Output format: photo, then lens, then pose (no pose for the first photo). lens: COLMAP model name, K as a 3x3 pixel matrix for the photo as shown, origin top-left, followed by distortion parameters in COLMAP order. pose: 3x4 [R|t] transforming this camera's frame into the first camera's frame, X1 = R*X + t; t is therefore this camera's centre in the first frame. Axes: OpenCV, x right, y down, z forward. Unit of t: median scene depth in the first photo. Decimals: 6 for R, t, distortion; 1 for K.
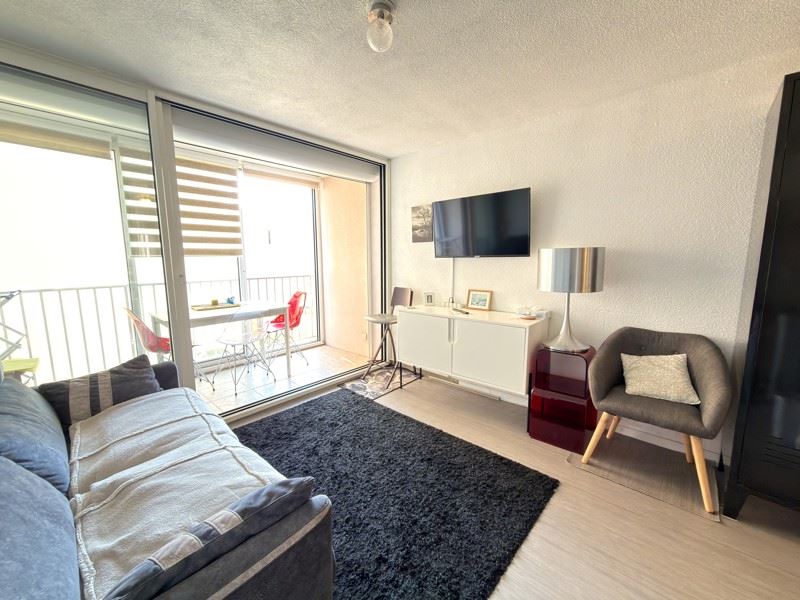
lens RADIAL K [[317.6, 0, 398.9], [0, 317.6, 300.0], [0, 0, 1]] dist [-0.001174, -0.000084]
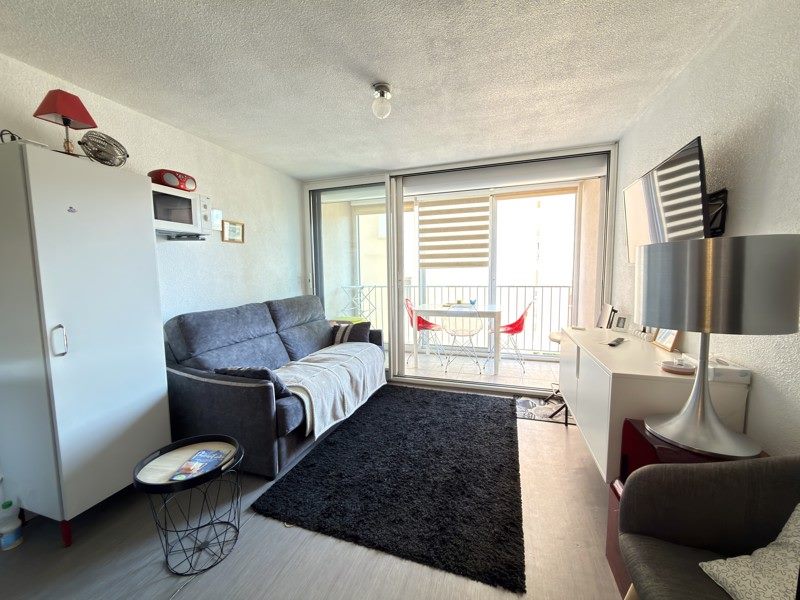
lens RADIAL K [[317.6, 0, 398.9], [0, 317.6, 300.0], [0, 0, 1]] dist [-0.001174, -0.000084]
pose [[0.396064, 0.080217, -0.914712, 0.634213], [-0.112384, 0.992922, 0.038414, -0.028824], [0.911320, 0.087585, 0.402275, 0.283037]]
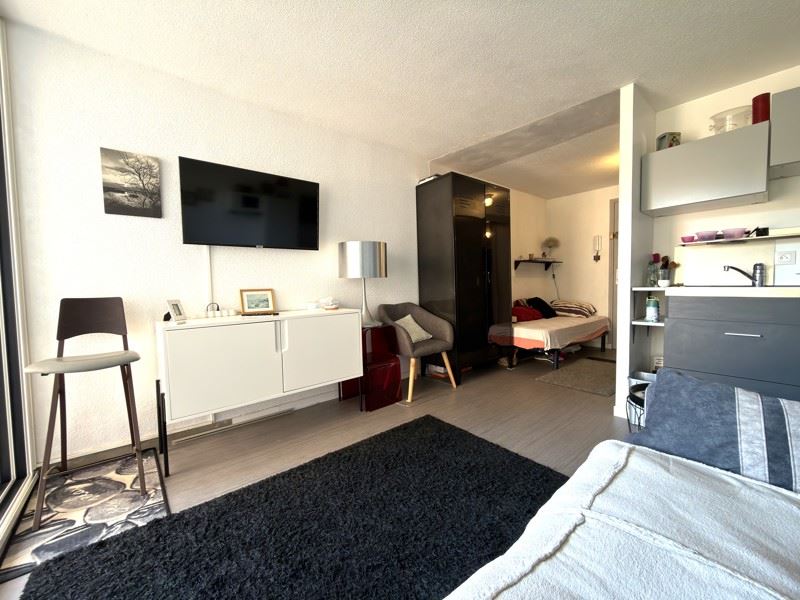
lens RADIAL K [[317.6, 0, 398.9], [0, 317.6, 300.0], [0, 0, 1]] dist [-0.001174, -0.000084]
pose [[0.145225, -0.046769, 0.988293, -0.515226], [0.153809, 0.987805, 0.024145, 0.033751], [-0.977370, 0.148502, 0.150648, 0.556572]]
